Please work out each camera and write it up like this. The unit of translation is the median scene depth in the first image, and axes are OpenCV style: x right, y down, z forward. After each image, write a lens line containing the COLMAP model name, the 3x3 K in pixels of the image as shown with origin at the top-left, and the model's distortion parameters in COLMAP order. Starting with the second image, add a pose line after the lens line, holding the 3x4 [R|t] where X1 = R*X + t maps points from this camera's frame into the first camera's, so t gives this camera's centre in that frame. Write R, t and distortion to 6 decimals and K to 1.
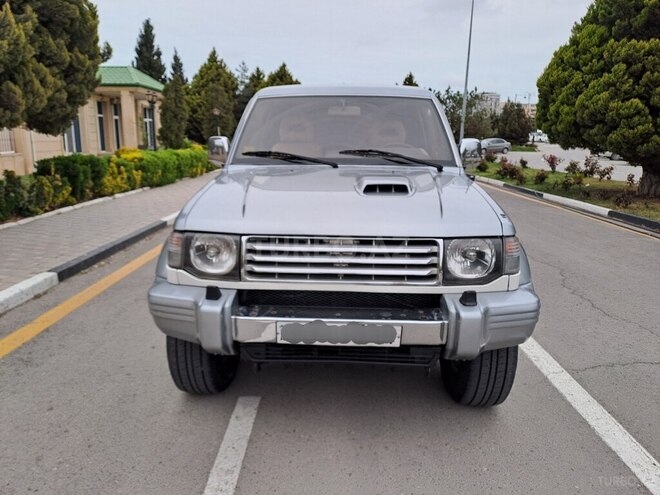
lens RADIAL K [[483.7, 0, 325.3], [0, 483.7, 239.0], [0, 0, 1]] dist [0.068462, -0.053462]
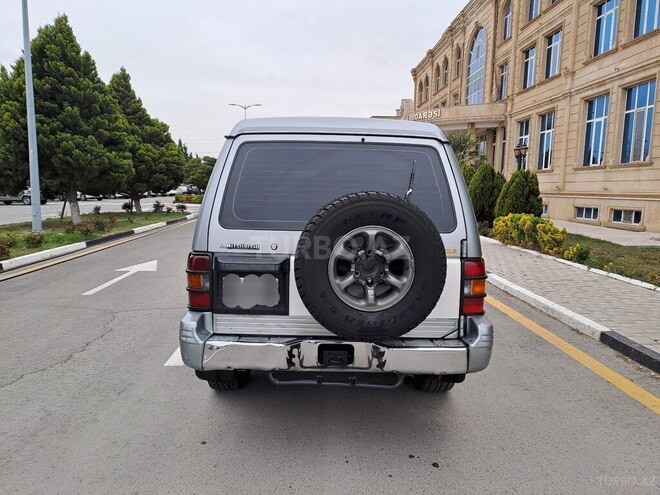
lens RADIAL K [[483.7, 0, 326.9], [0, 483.7, 246.9], [0, 0, 1]] dist [0.068462, -0.053462]
pose [[-0.998178, -0.022710, -0.055903, 0.068861], [-0.039527, 0.946101, 0.321450, -0.293565], [0.045589, 0.323074, -0.945275, 1.351942]]
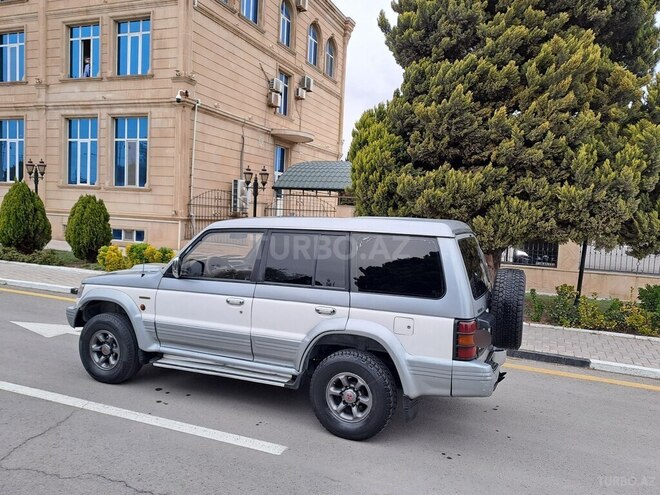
lens RADIAL K [[517.8, 0, 328.5], [0, 517.8, 244.6], [0, 0, 1]] dist [0.080512, -0.077601]
pose [[-0.356116, 0.028206, -0.934016, 0.811974], [-0.244418, 0.961934, 0.122239, -0.278019], [0.901910, 0.271822, -0.335666, 0.994203]]
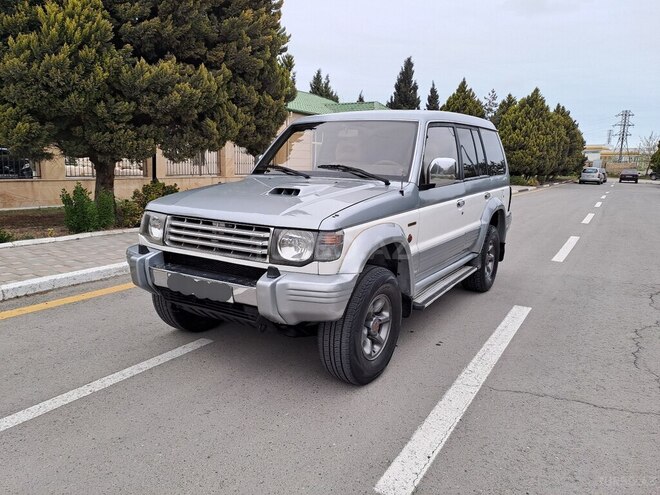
lens RADIAL K [[483.7, 0, 328.8], [0, 483.7, 244.4], [0, 0, 1]] dist [0.068462, -0.053462]
pose [[0.868032, 0.097487, -0.486843, 0.326376], [-0.119557, 0.992723, -0.014383, 0.014943], [0.481898, 0.070691, 0.873371, -0.020705]]
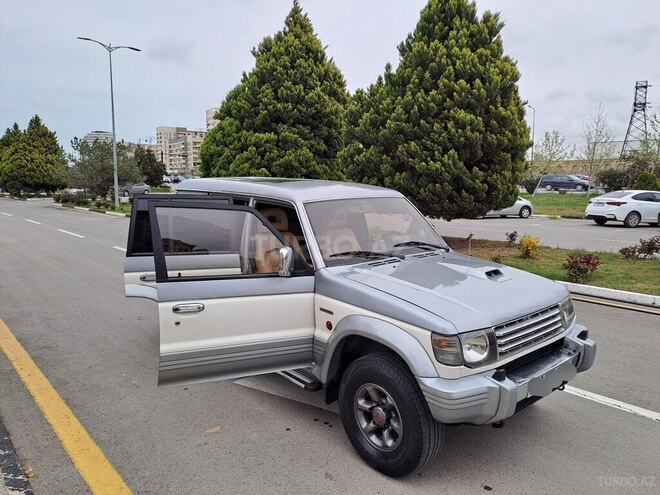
lens RADIAL K [[483.7, 0, 329.8], [0, 483.7, 234.4], [0, 0, 1]] dist [0.068462, -0.053462]
pose [[0.739768, -0.088406, 0.667029, -0.475020], [0.145234, 0.988942, -0.030001, 0.022613], [-0.657001, 0.119069, 0.744427, -0.500024]]
